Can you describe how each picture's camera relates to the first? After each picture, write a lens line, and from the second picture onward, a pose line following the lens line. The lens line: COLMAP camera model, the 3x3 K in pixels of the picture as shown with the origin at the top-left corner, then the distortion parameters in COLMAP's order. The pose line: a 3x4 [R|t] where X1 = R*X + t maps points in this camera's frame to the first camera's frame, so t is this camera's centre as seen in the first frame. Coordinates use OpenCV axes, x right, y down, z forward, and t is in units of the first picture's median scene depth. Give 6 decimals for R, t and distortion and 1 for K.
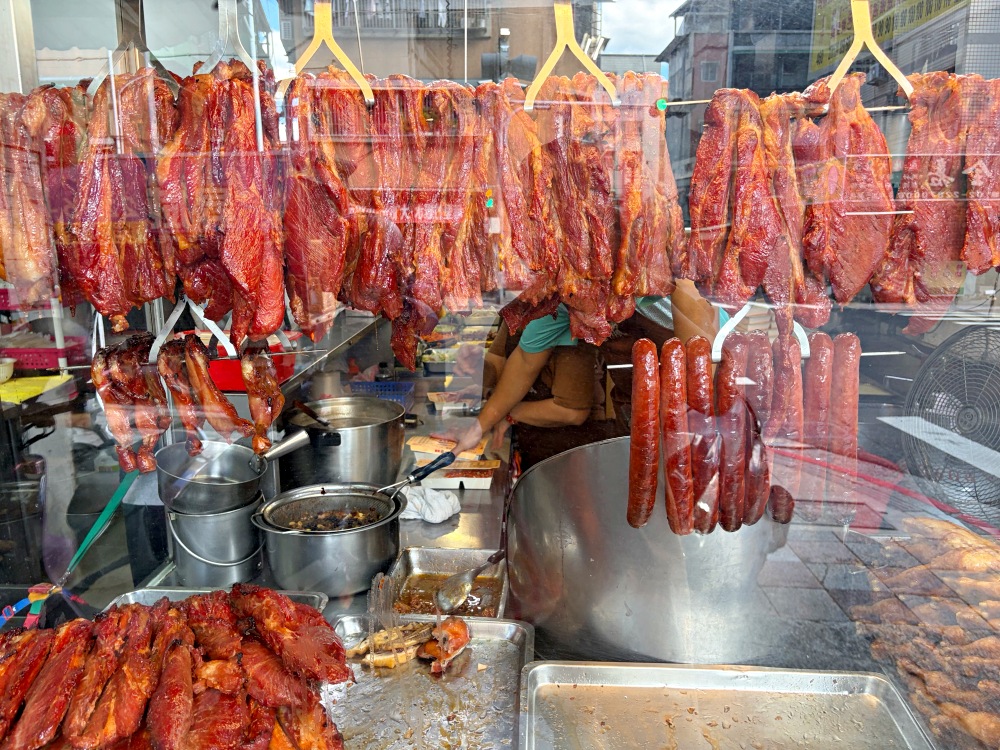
lens RADIAL K [[786.5, 0, 500.0], [0, 786.5, 375.0], [0, 0, 1]] dist [0.060086, -0.062071]
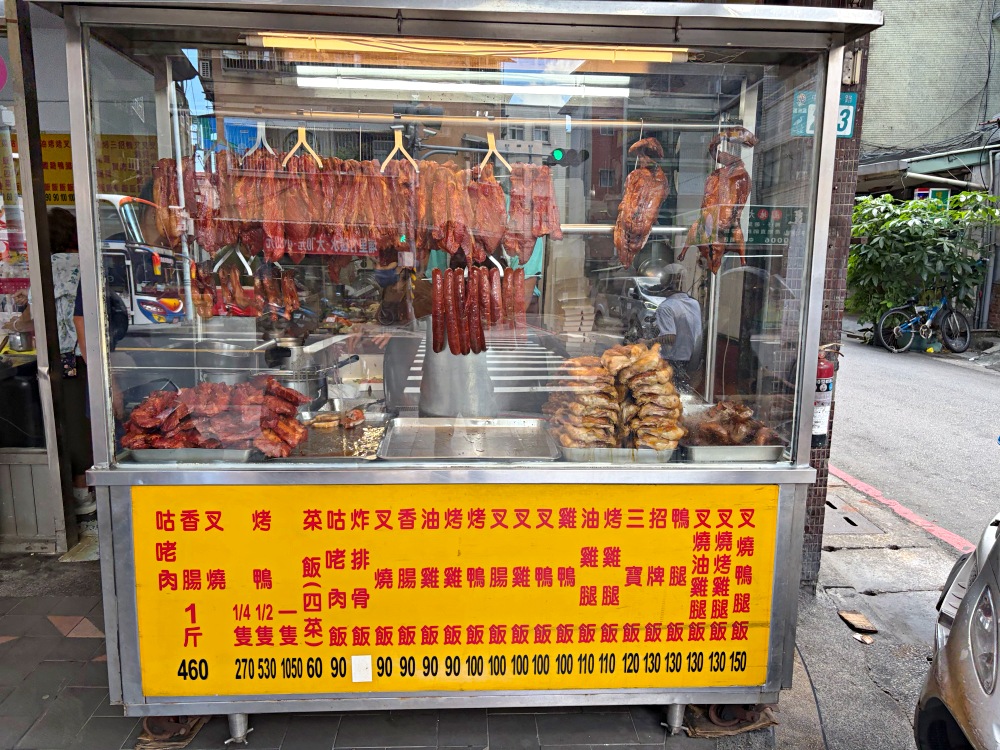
lens RADIAL K [[757.5, 0, 500.0], [0, 757.5, 375.0], [0, 0, 1]] dist [0.030980, 0.001344]
pose [[0.993726, -0.004232, 0.111766, 0.129229], [0.008372, 0.999295, -0.036598, 0.396659], [-0.111533, 0.037304, 0.993060, -1.401000]]
